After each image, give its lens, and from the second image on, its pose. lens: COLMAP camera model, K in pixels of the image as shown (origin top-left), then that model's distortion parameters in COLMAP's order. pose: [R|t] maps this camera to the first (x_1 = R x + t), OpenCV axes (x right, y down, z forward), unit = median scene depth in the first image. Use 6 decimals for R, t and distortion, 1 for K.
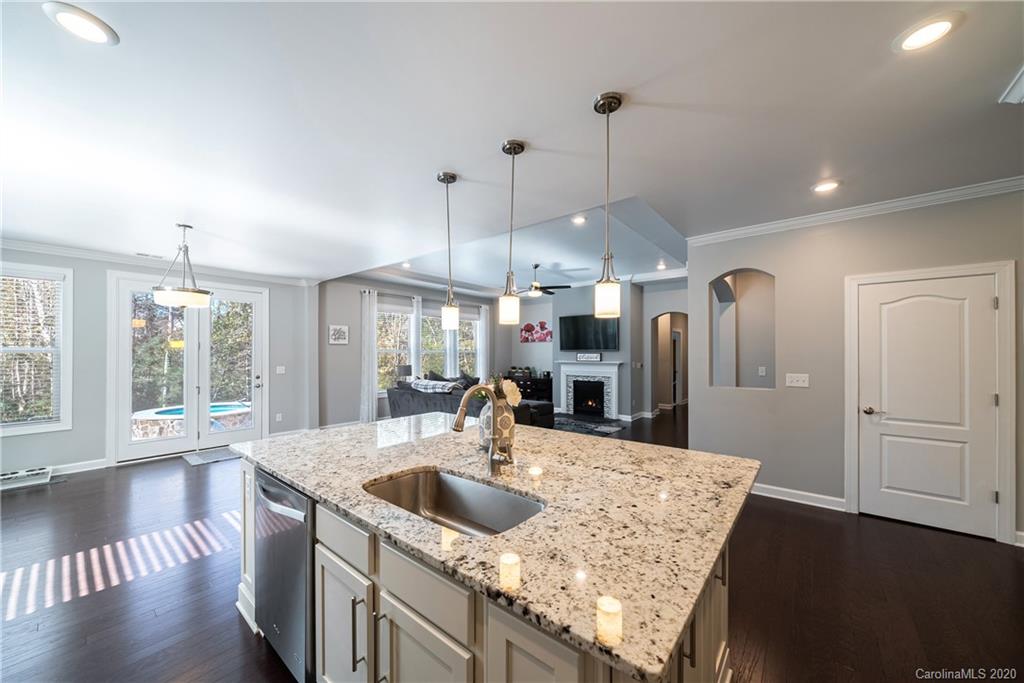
lens RADIAL K [[371.5, 0, 519.8], [0, 371.5, 346.0], [0, 0, 1]] dist [-0.006358, 0.000230]
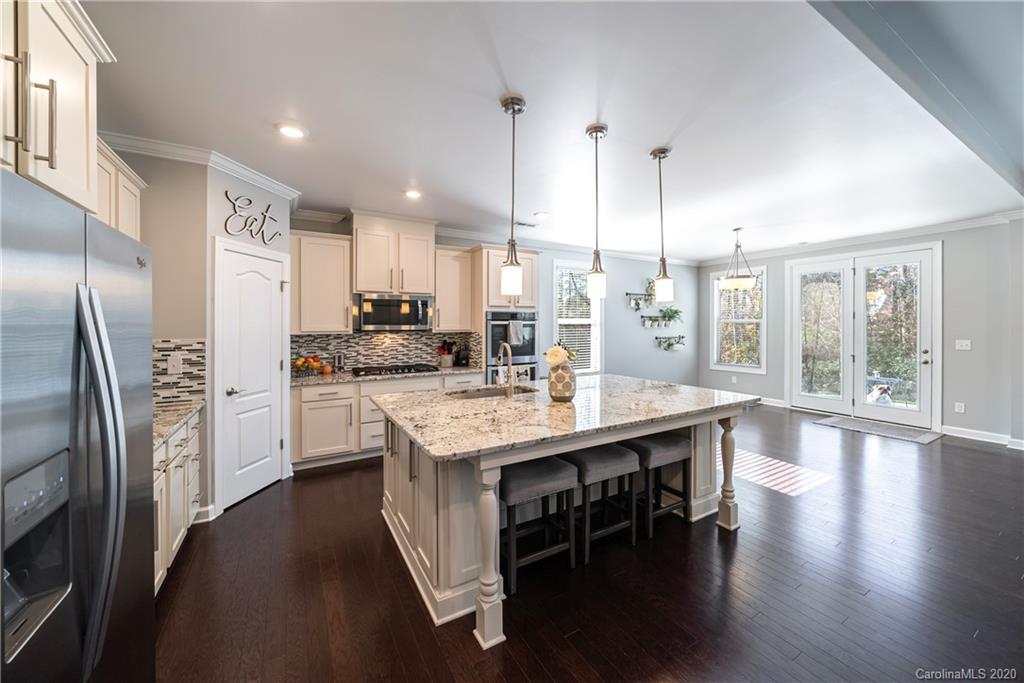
lens RADIAL K [[371.5, 0, 526.6], [0, 371.5, 327.3], [0, 0, 1]] dist [-0.006358, 0.000230]
pose [[-0.358624, 0.010999, -0.933417, 0.304923], [0.023743, 0.999715, 0.002659, 0.004380], [0.933180, -0.021209, -0.358782, 0.356250]]
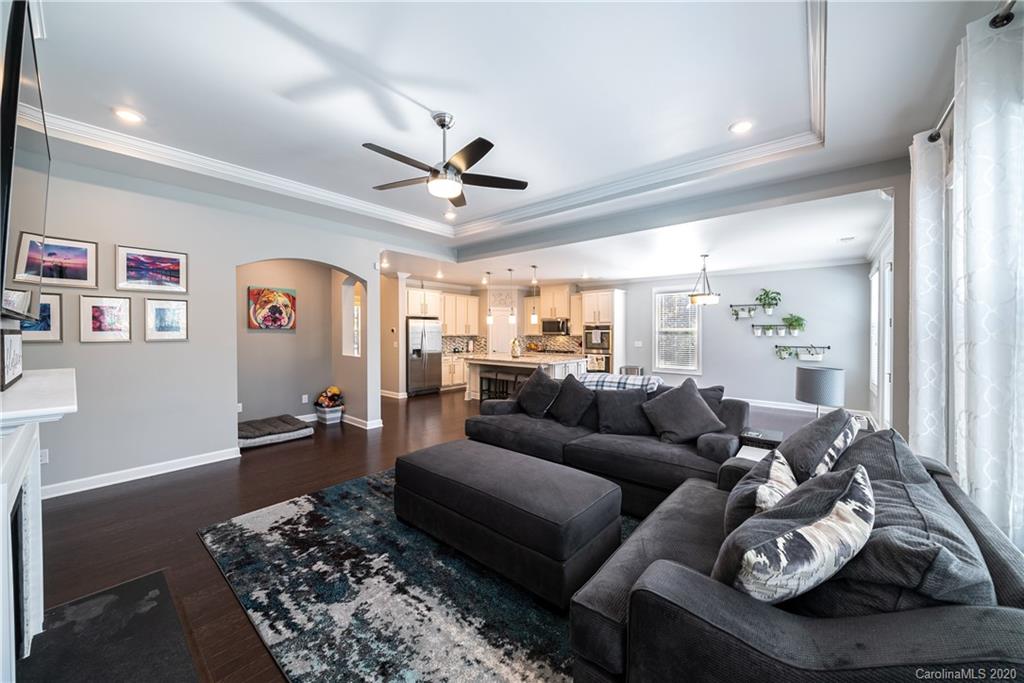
lens RADIAL K [[371.5, 0, 512.2], [0, 371.5, 334.8], [0, 0, 1]] dist [-0.006358, 0.000230]
pose [[-0.999543, 0.000948, 0.030219, -0.044648], [0.000540, 0.999909, -0.013496, 0.024393], [-0.030229, -0.013473, -0.999452, 1.269310]]
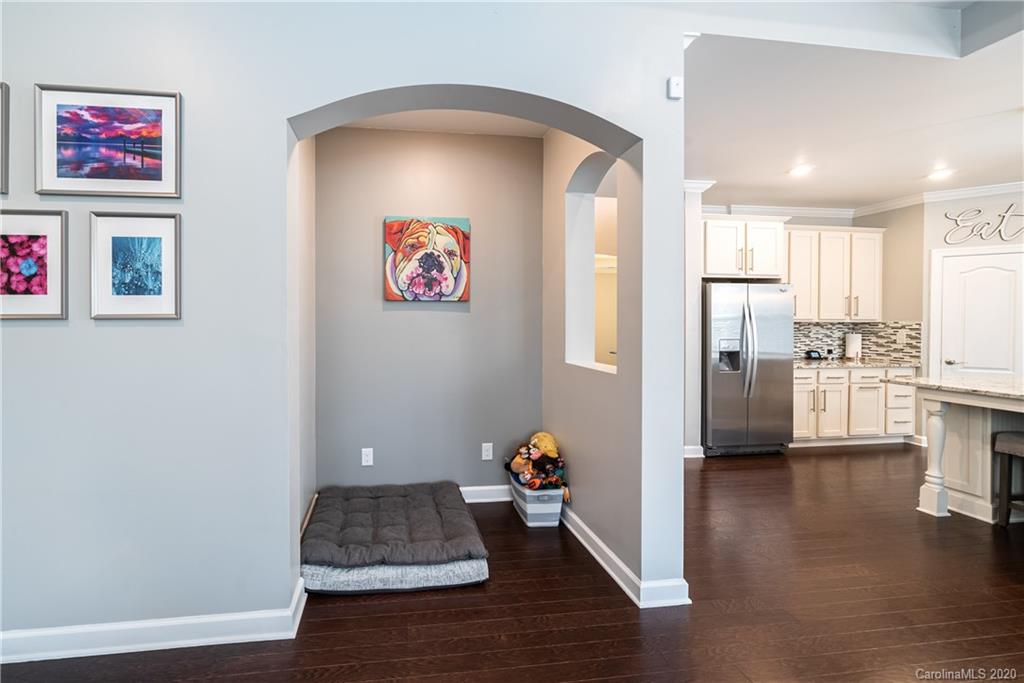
lens RADIAL K [[393.5, 0, 426.9], [0, 393.5, 325.1], [0, 0, 1]] dist [-0.002360, 0.000270]
pose [[-0.697219, -0.001727, 0.716856, 0.174996], [-0.013101, 0.999861, -0.010333, 0.028808], [-0.716738, -0.016596, -0.697145, 0.824046]]
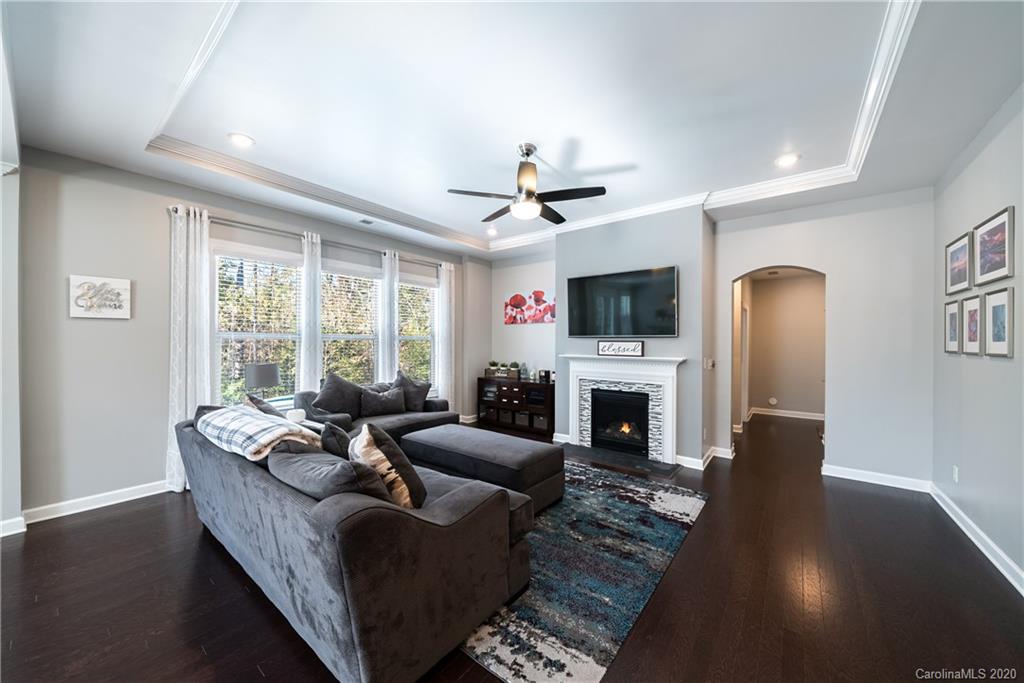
lens RADIAL K [[371.5, 0, 508.4], [0, 371.5, 342.1], [0, 0, 1]] dist [-0.006358, 0.000230]
pose [[0.999945, 0.007354, -0.007521, 0.019745], [-0.007190, 0.999741, 0.021591, 0.009928], [0.007678, -0.021536, 0.999739, 0.477817]]
